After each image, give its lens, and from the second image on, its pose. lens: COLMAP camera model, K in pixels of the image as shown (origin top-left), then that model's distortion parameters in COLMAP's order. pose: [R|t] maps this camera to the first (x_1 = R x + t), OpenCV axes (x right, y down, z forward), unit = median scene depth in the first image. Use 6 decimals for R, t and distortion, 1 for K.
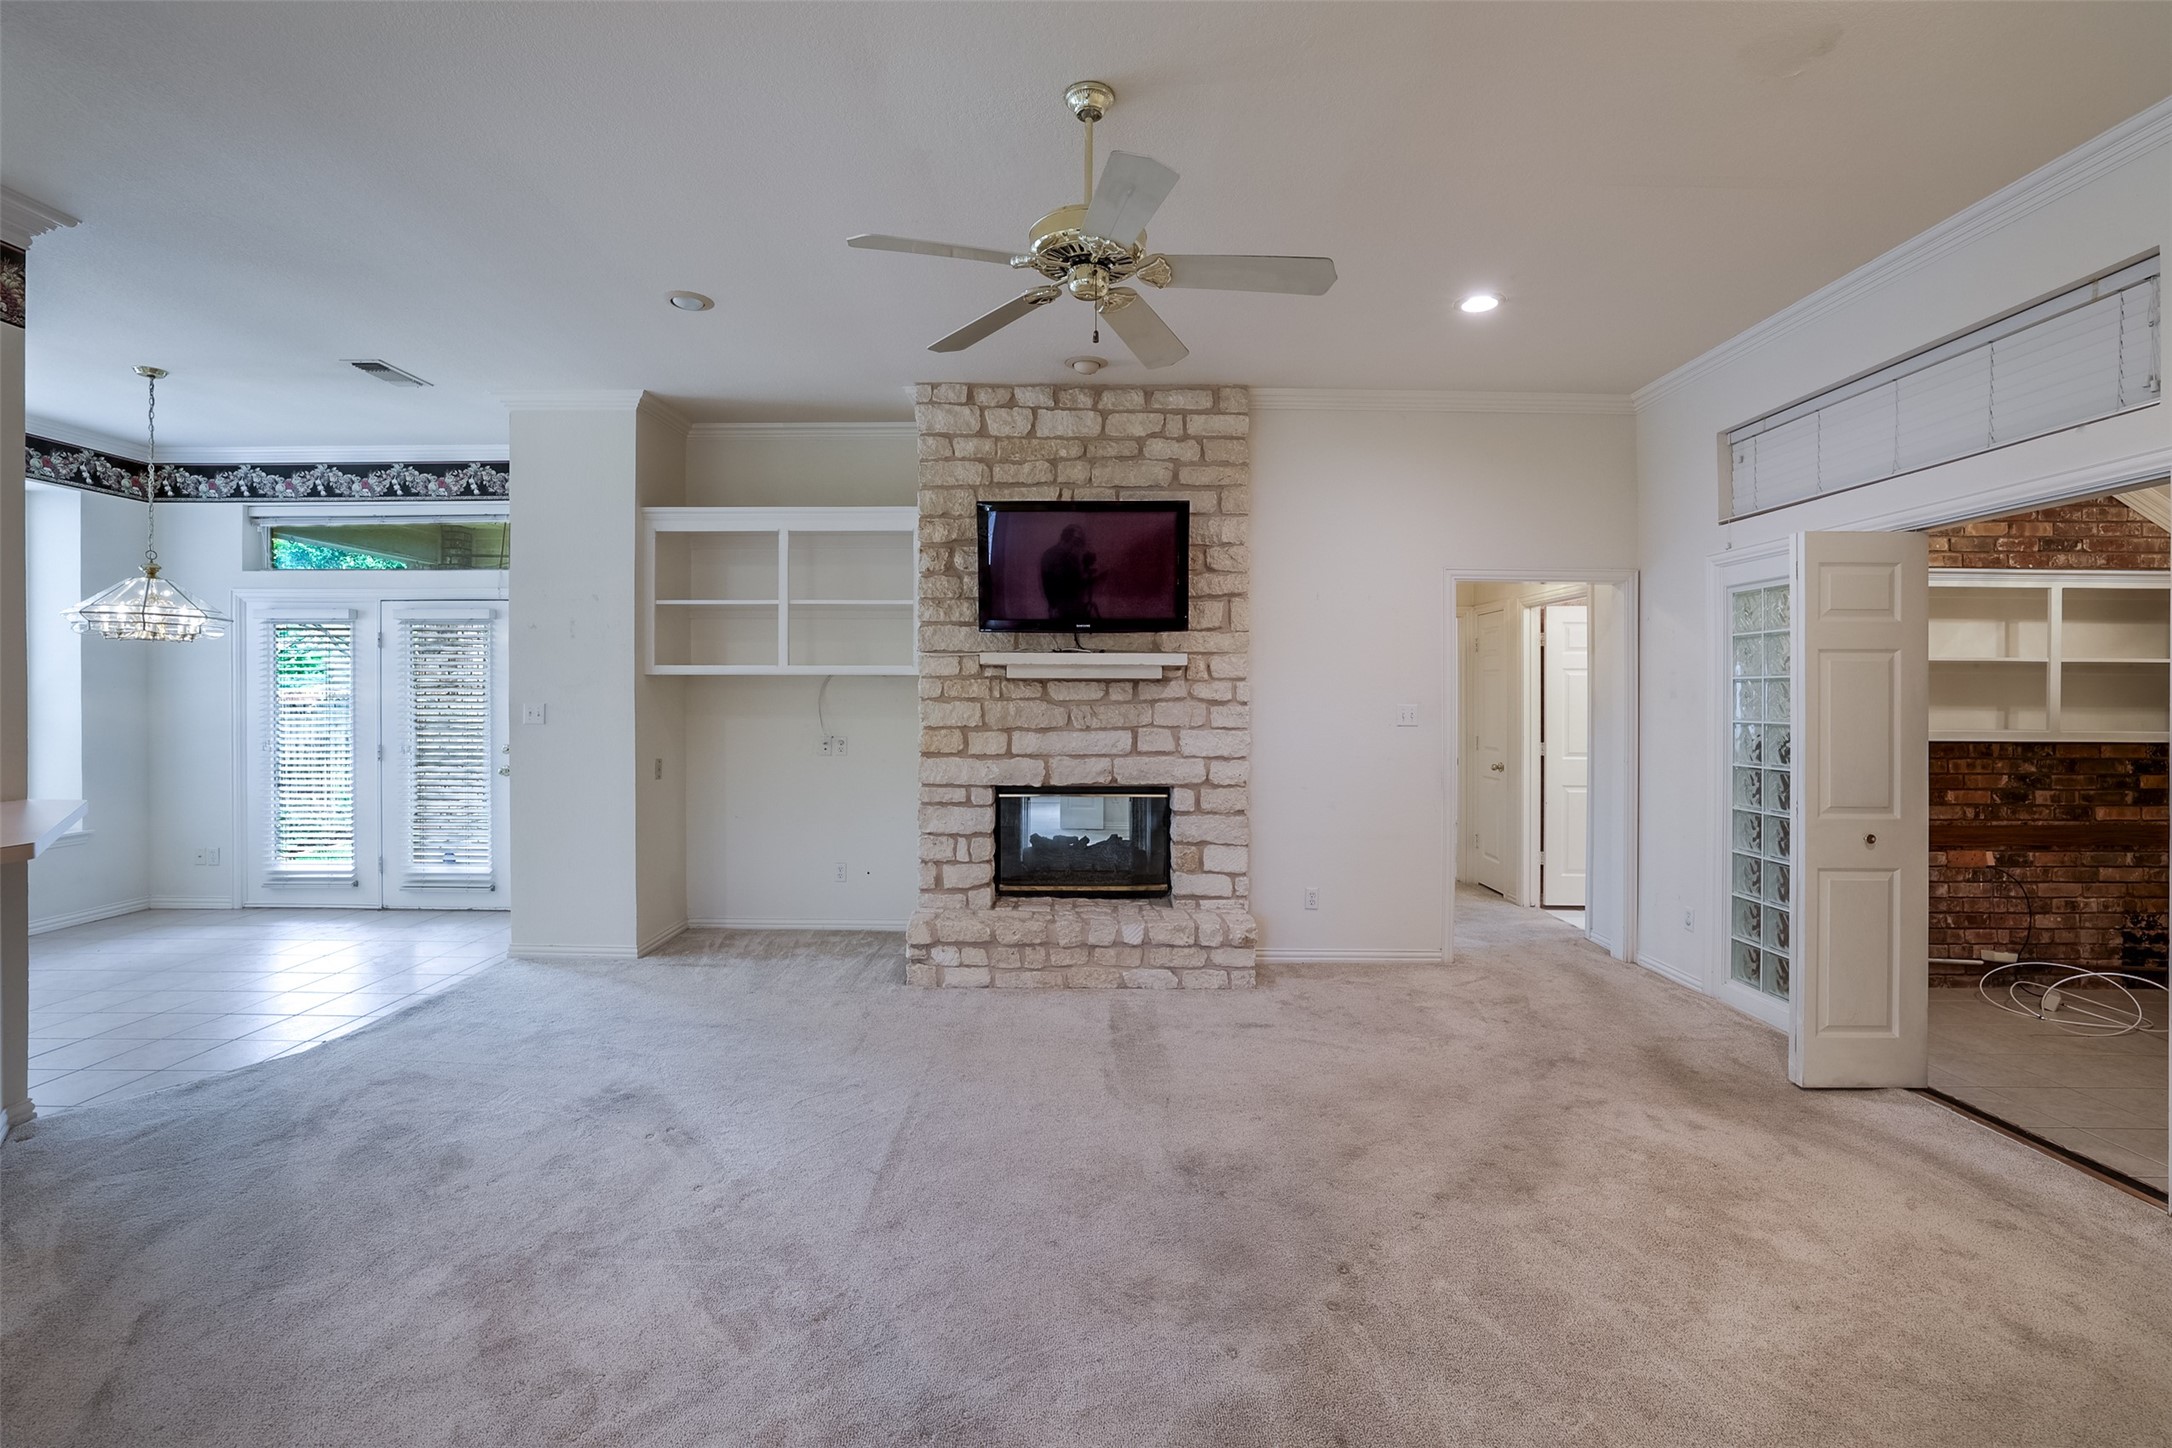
lens RADIAL K [[949.6, 0, 1076.2], [0, 949.6, 694.1], [0, 0, 1]] dist [-0.052348, 0.020485]
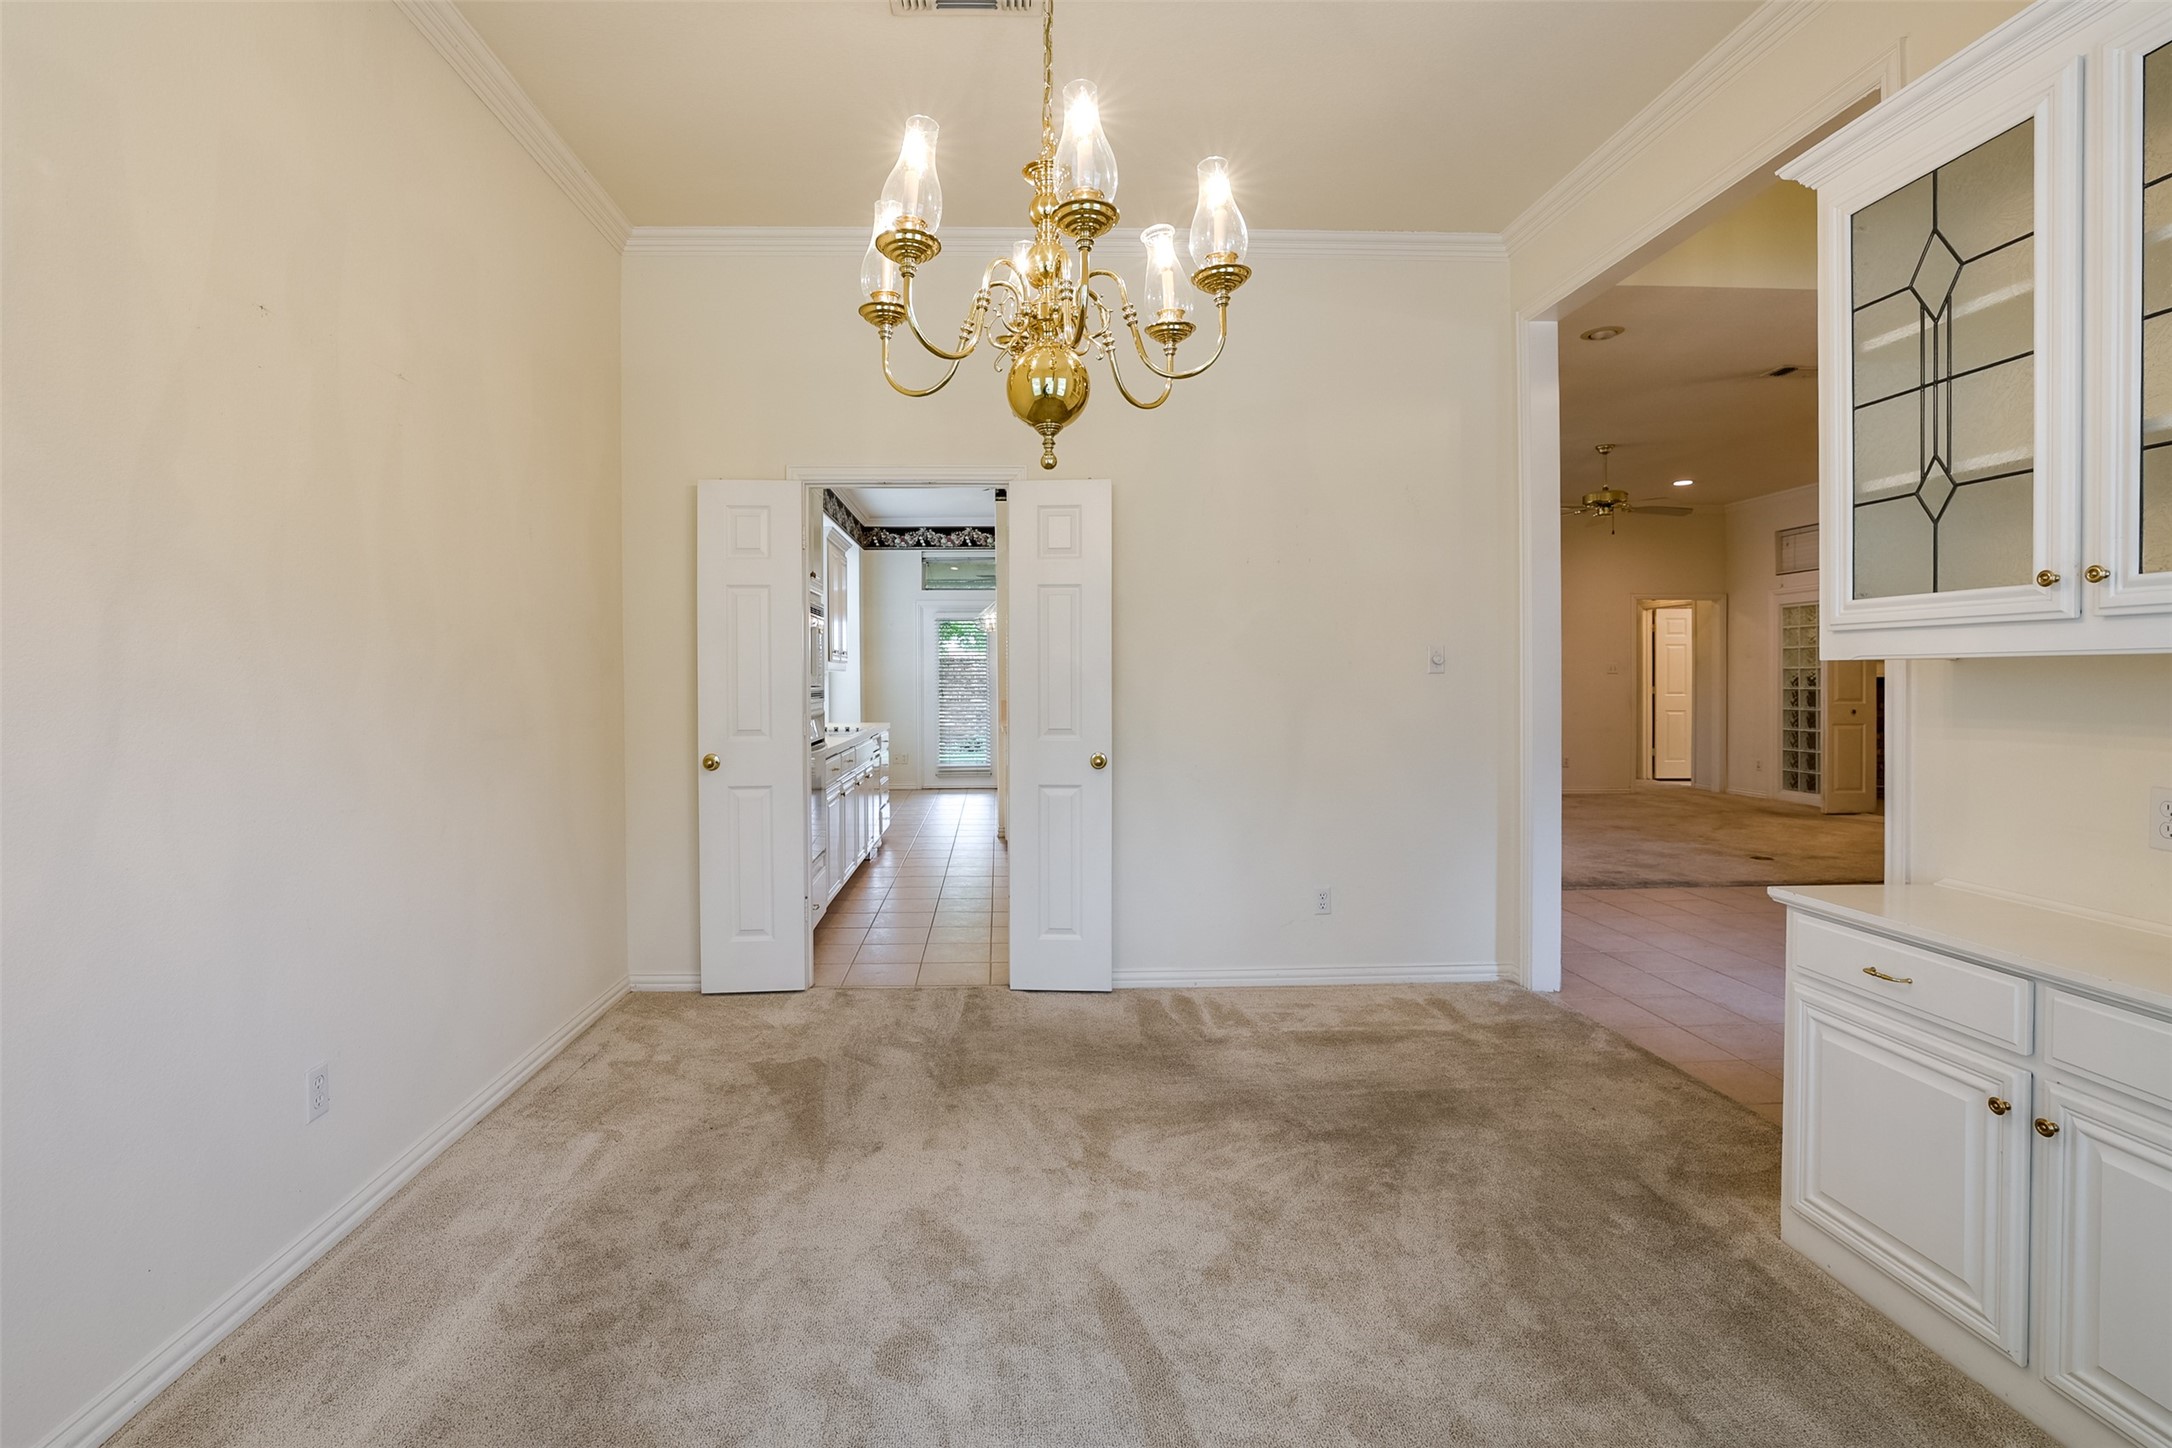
lens RADIAL K [[971.6, 0, 1046.5], [0, 971.6, 684.9], [0, 0, 1]] dist [-0.000562, -0.000055]
pose [[0.998767, -0.006835, 0.049172, -0.956621], [0.006249, 0.999908, 0.012052, 0.025663], [-0.049249, -0.011730, 0.998718, -1.001850]]
